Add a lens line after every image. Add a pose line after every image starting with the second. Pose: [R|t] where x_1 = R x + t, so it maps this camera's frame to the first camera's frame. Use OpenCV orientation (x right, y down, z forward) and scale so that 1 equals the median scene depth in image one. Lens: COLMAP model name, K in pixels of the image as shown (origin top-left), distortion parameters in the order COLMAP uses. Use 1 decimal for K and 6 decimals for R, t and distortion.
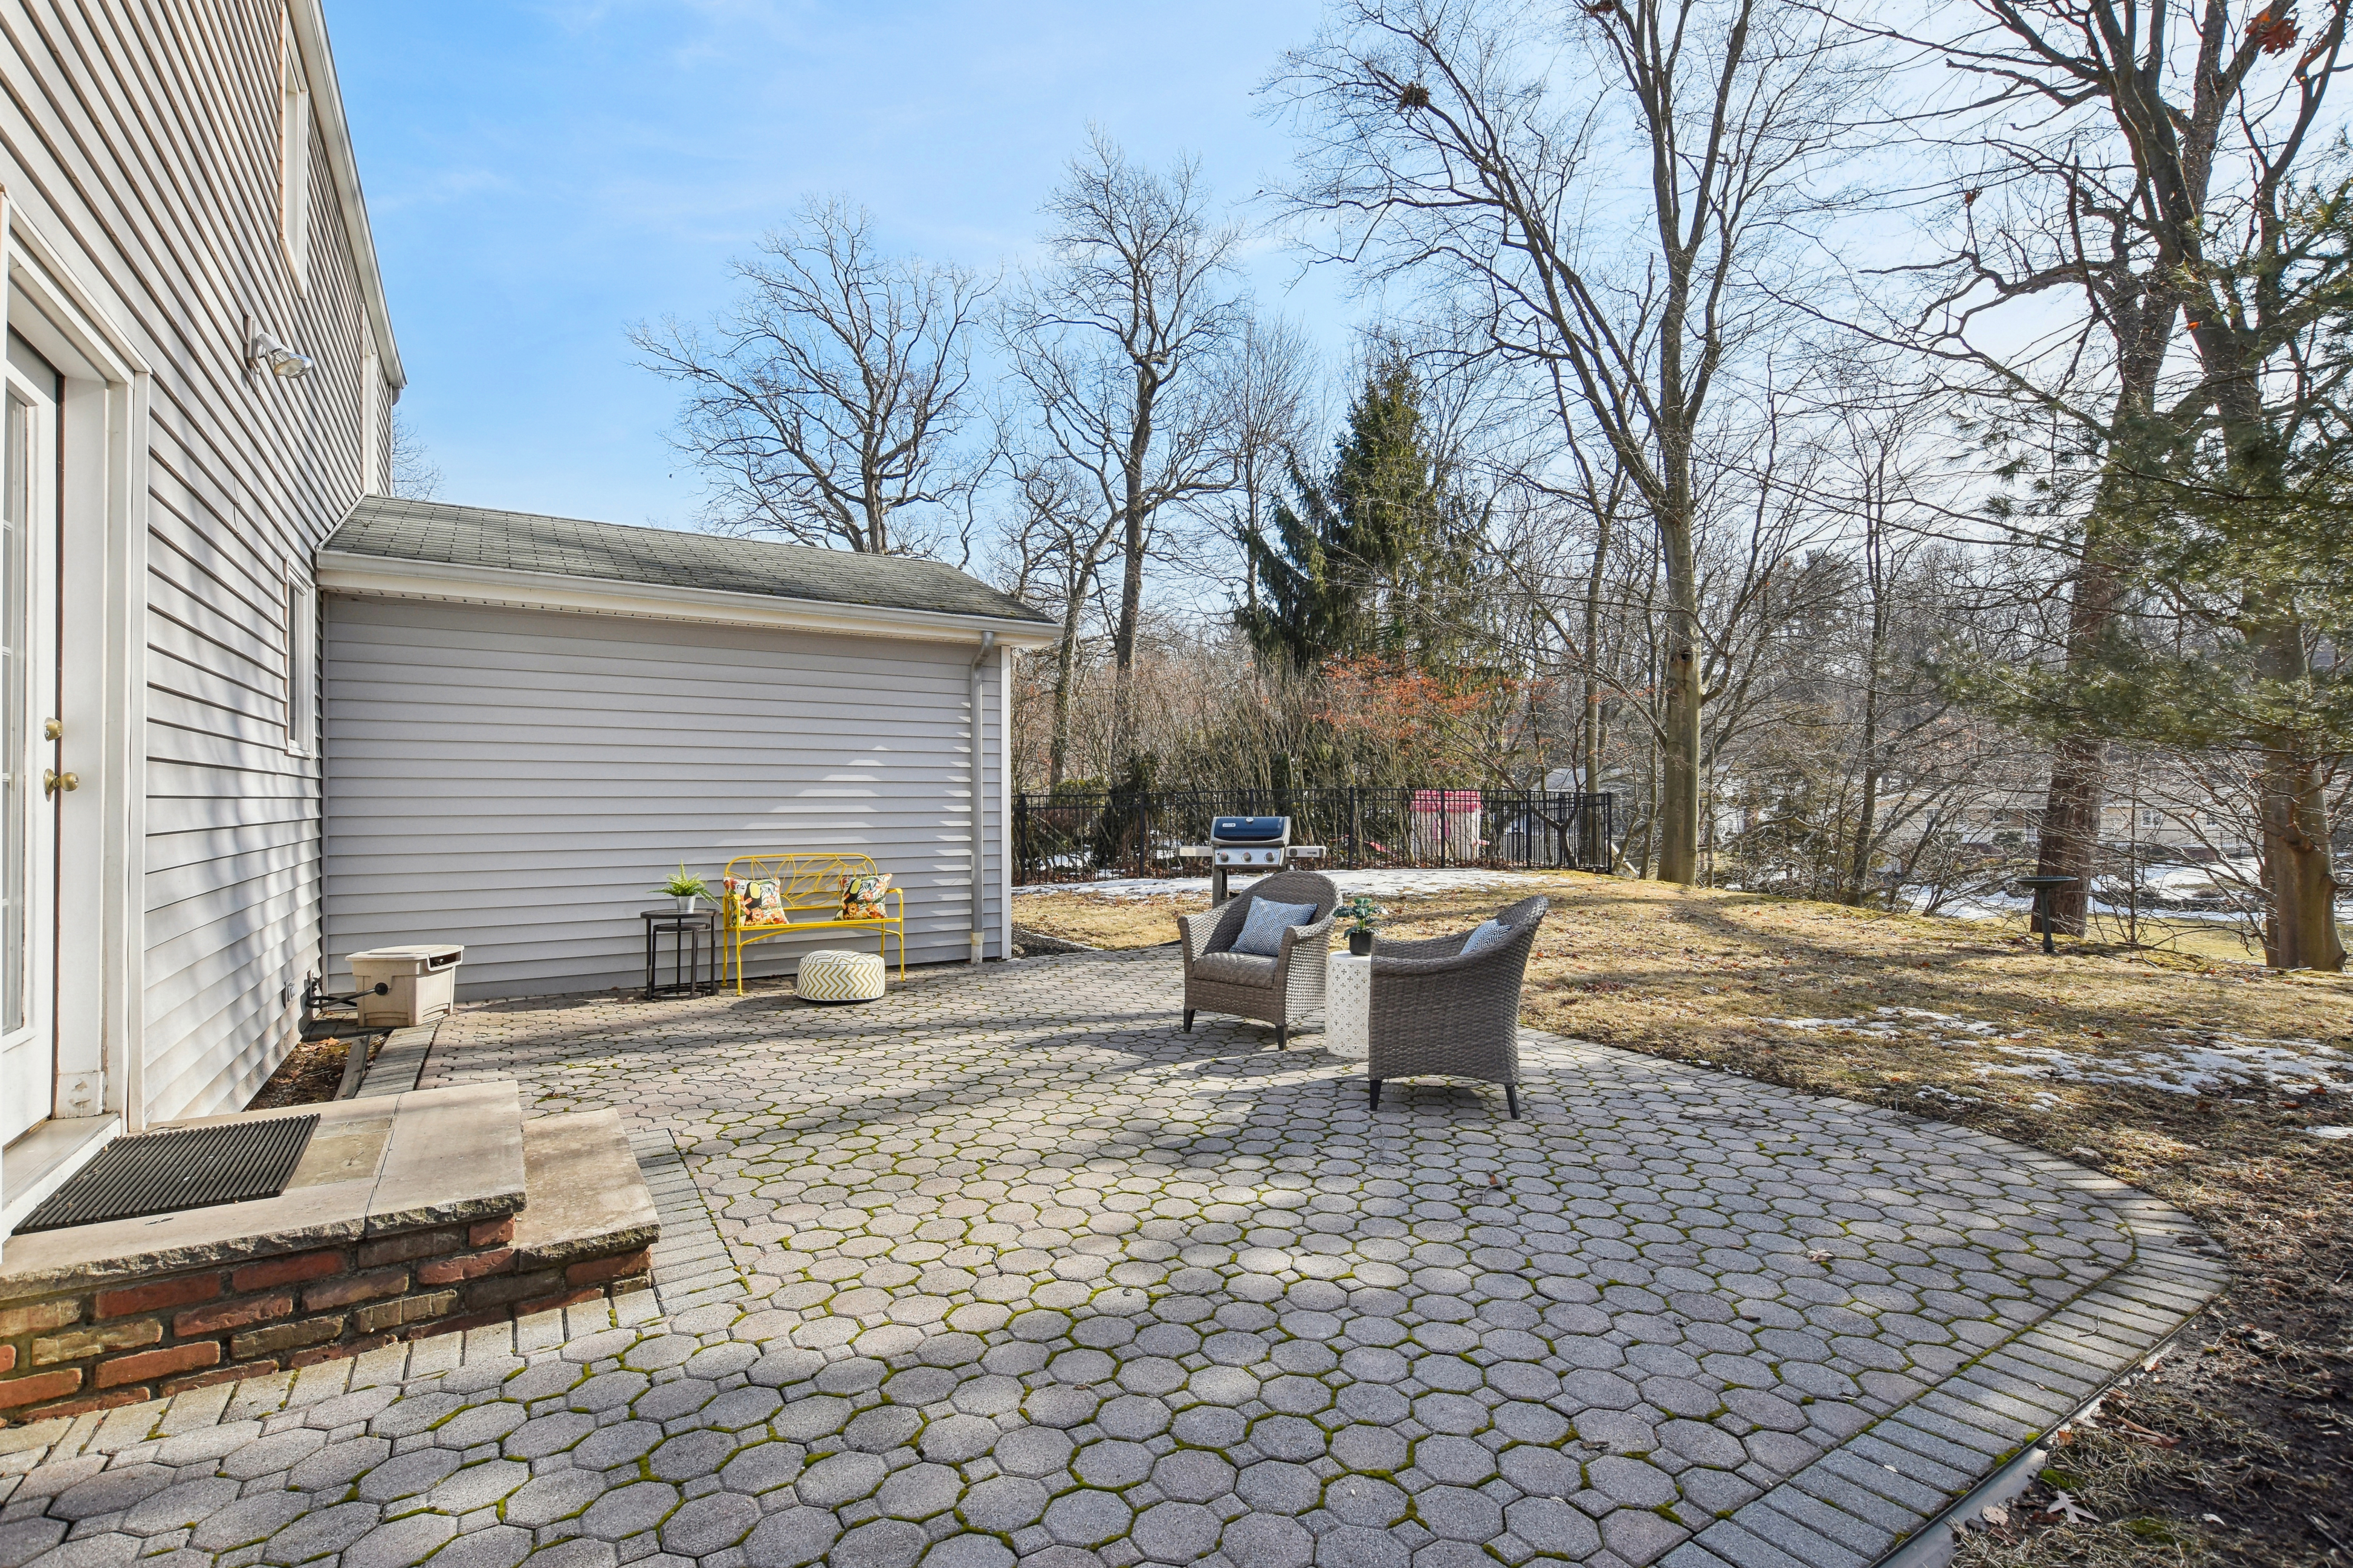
lens RADIAL K [[1059.2, 0, 1176.5], [0, 1059.2, 784.0], [0, 0, 1]] dist [0.002227, -0.000586]
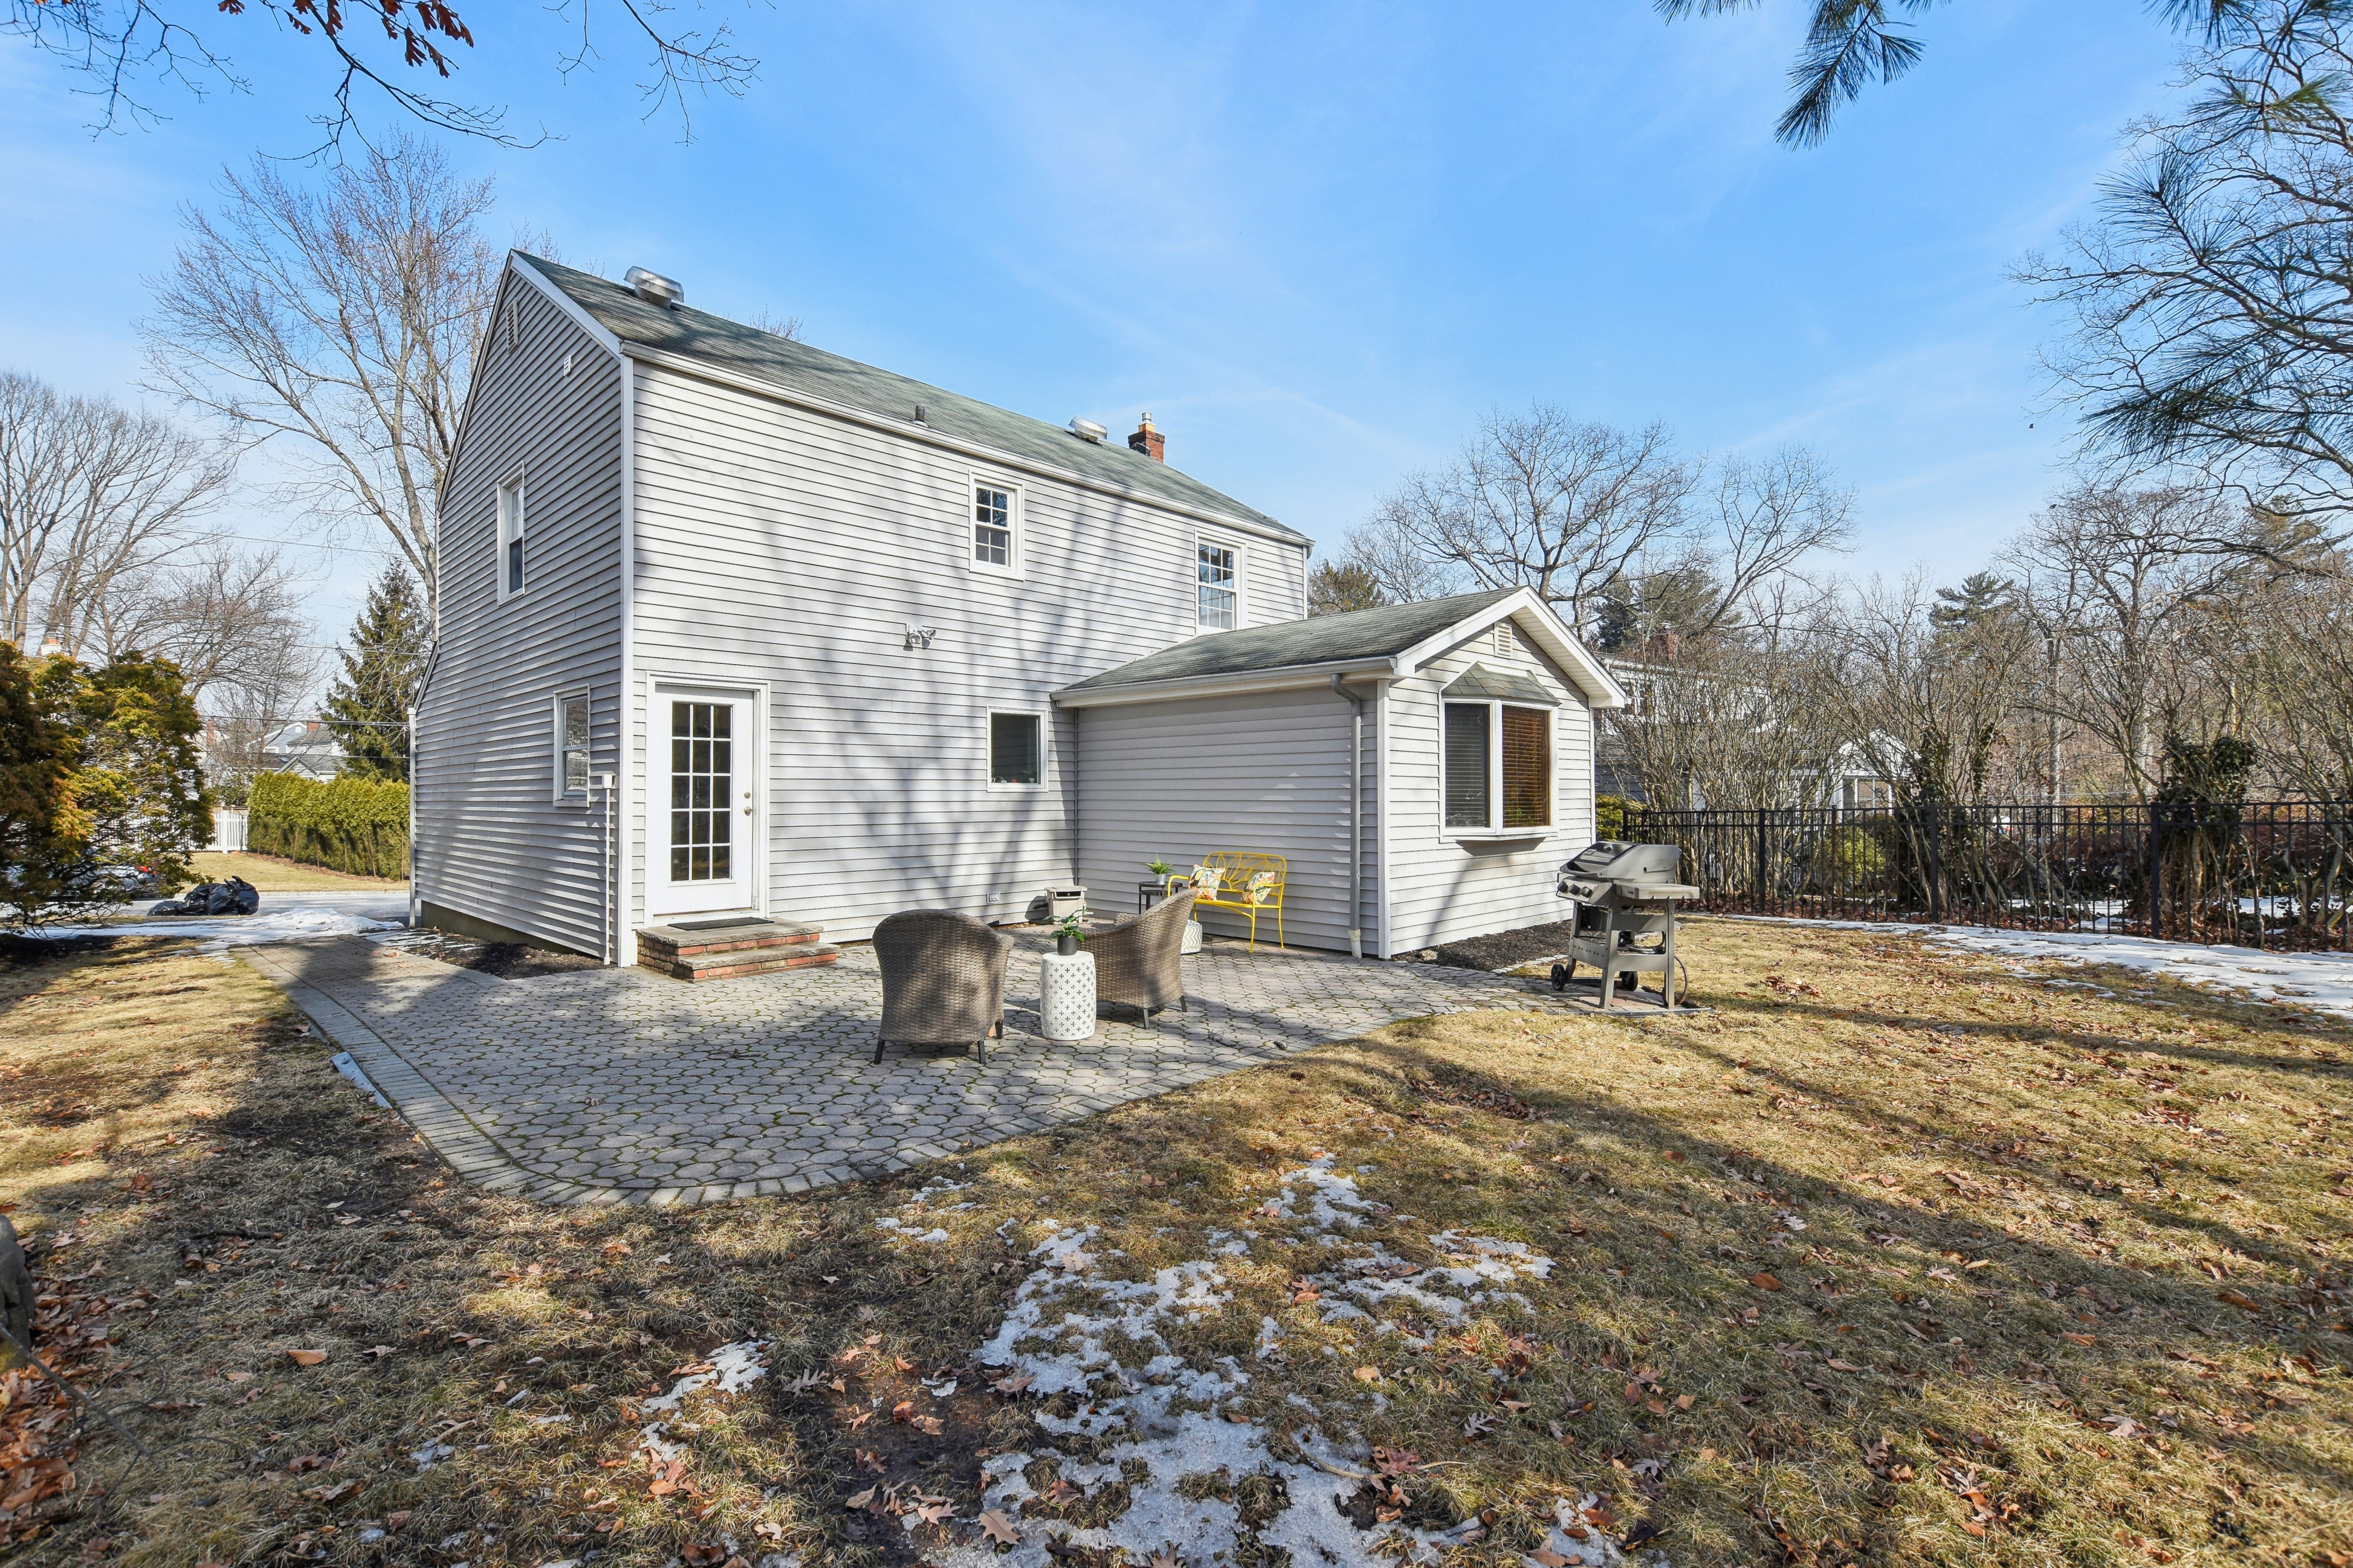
lens RADIAL K [[1059.2, 0, 1176.5], [0, 1059.2, 784.0], [0, 0, 1]] dist [0.002227, -0.000586]
pose [[0.225299, -0.009956, -0.974239, 1.883411], [0.011999, 0.999900, -0.007443, -0.030563], [0.974216, -0.010013, 0.225396, 1.166955]]
